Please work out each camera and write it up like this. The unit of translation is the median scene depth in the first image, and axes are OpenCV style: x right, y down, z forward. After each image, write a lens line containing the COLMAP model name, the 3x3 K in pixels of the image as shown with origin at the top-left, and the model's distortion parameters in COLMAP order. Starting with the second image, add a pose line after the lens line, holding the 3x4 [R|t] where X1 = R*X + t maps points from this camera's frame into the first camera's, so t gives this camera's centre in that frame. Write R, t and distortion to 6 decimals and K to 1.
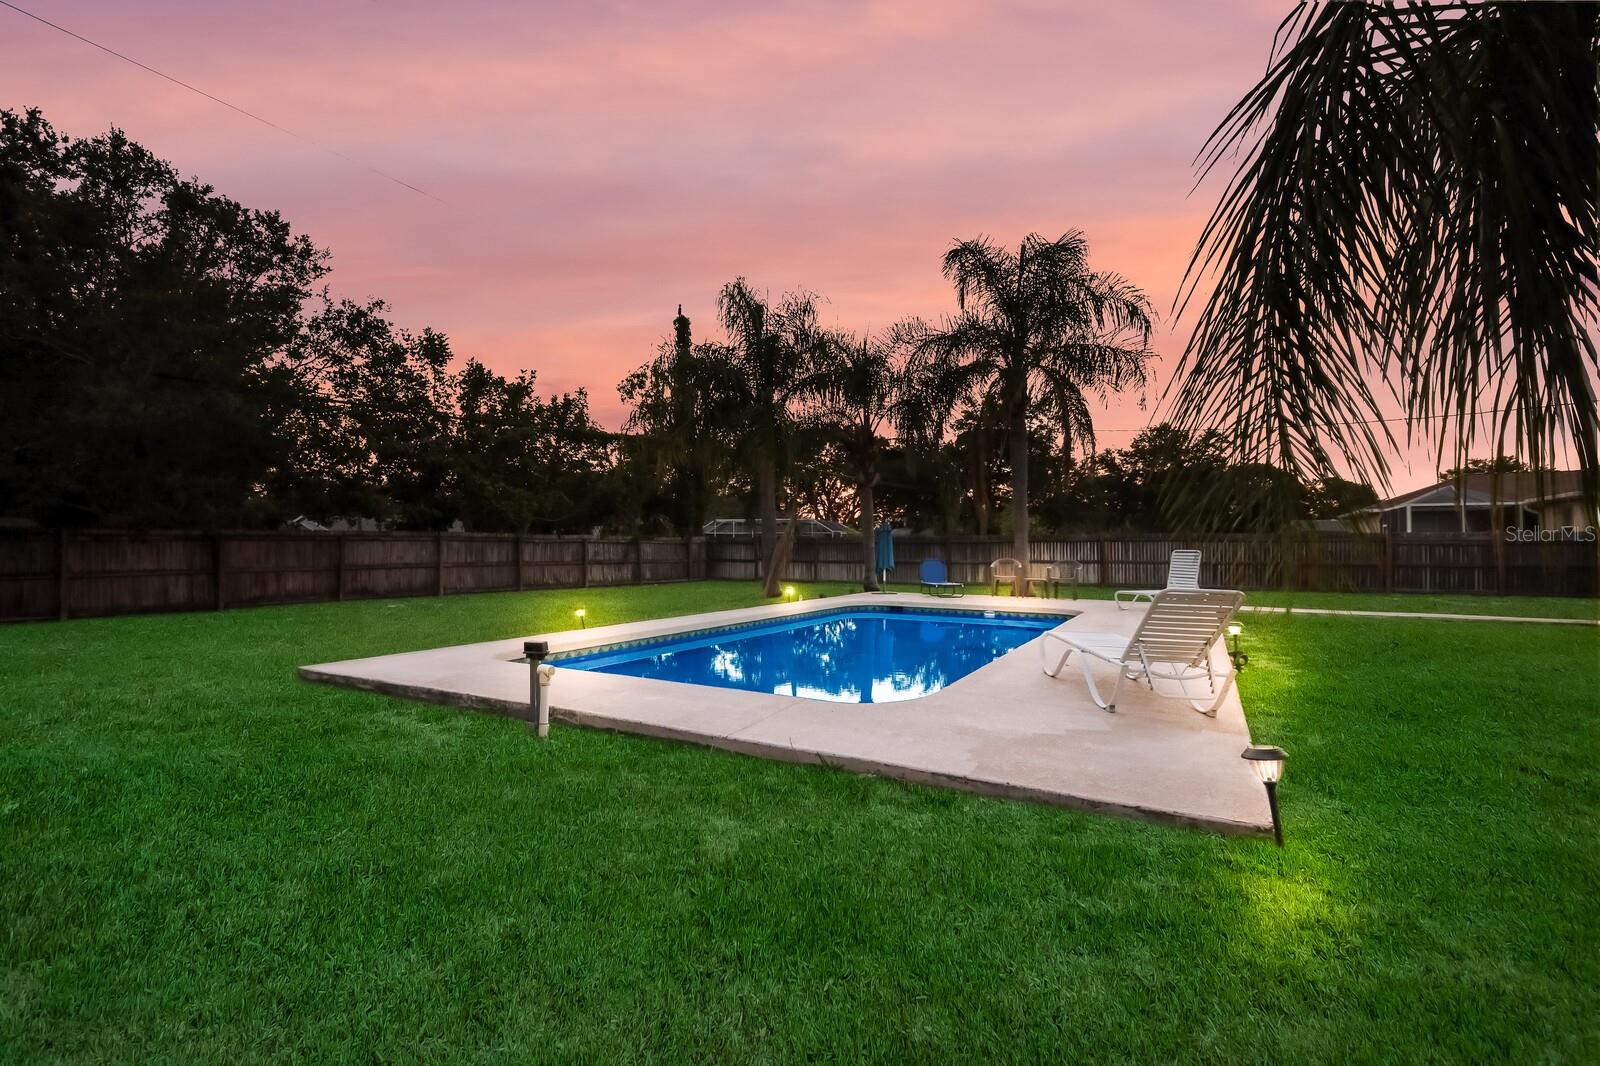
lens RADIAL K [[713.1, 0, 805.7], [0, 713.1, 535.4], [0, 0, 1]] dist [0.002289, 0.000407]
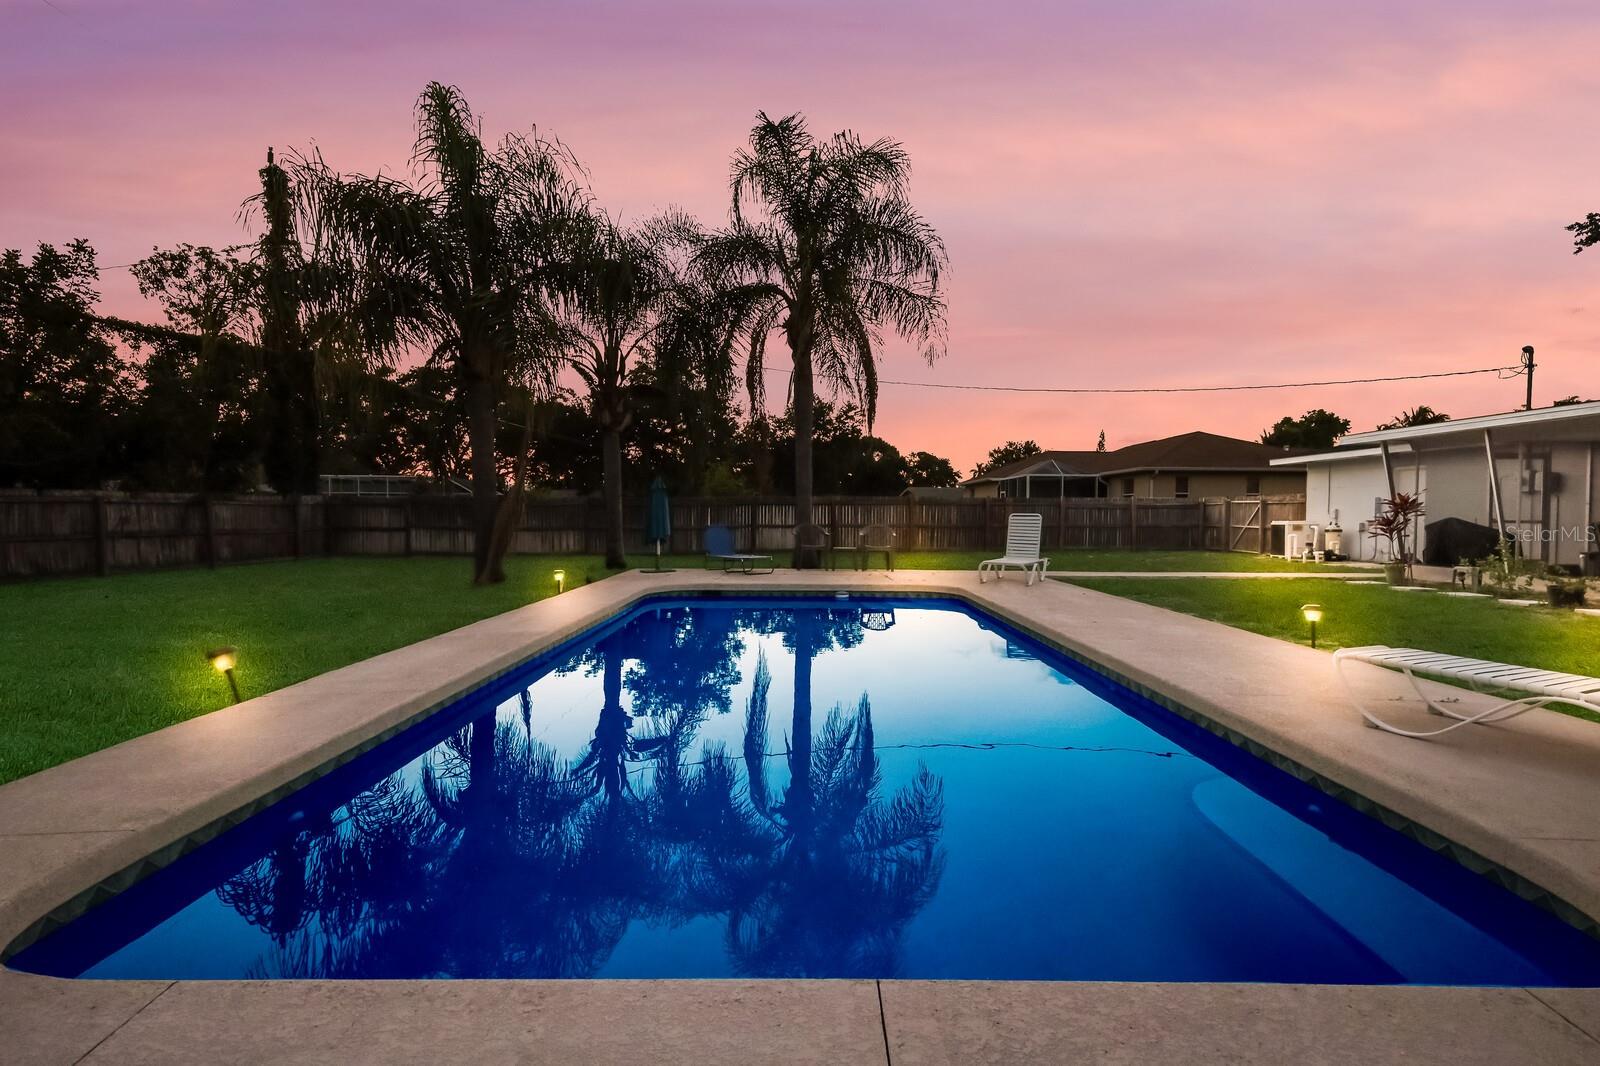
lens RADIAL K [[713.1, 0, 805.7], [0, 713.1, 535.4], [0, 0, 1]] dist [0.002289, 0.000407]
pose [[0.870999, -0.017335, 0.490979, -0.080864], [-0.007811, 0.998762, 0.049120, 0.002918], [-0.491223, -0.046619, 0.869786, 0.167336]]
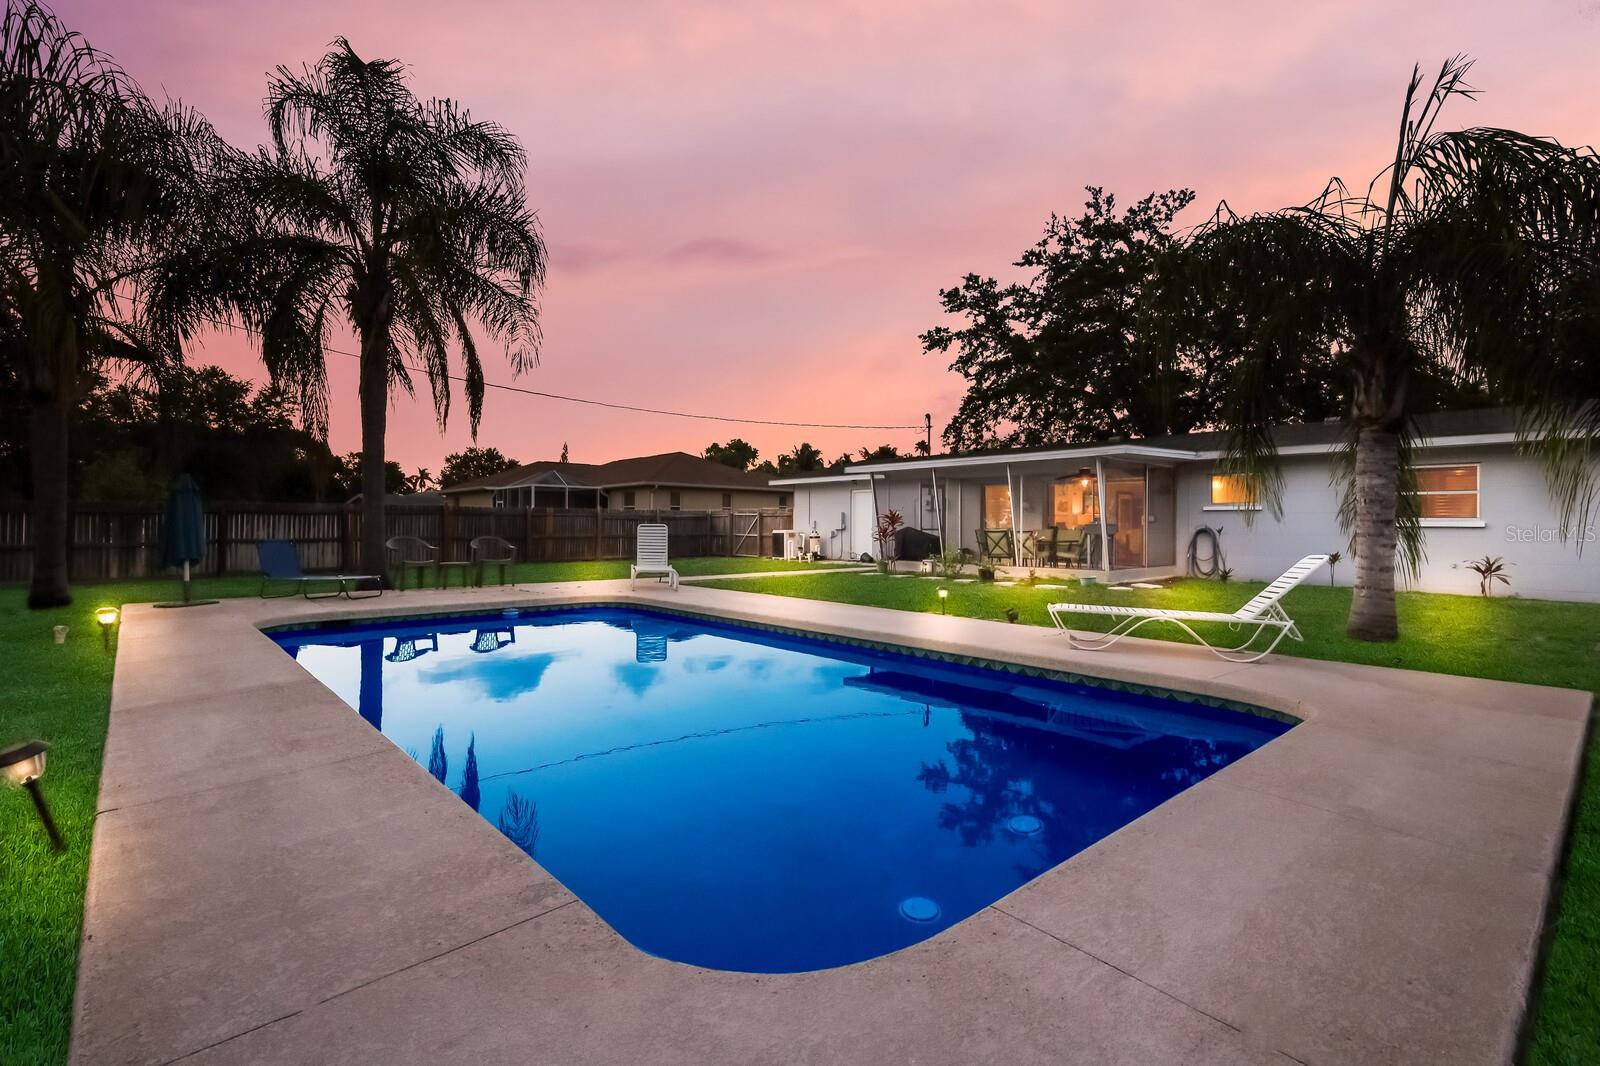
lens RADIAL K [[732.1, 0, 799.3], [0, 732.1, 519.3], [0, 0, 1]] dist [0.000565, 0.000065]
pose [[0.322640, 0.003874, 0.946514, -0.175524], [-0.017449, 0.999846, 0.001856, 0.004285], [-0.946361, -0.017114, 0.322658, 0.239414]]
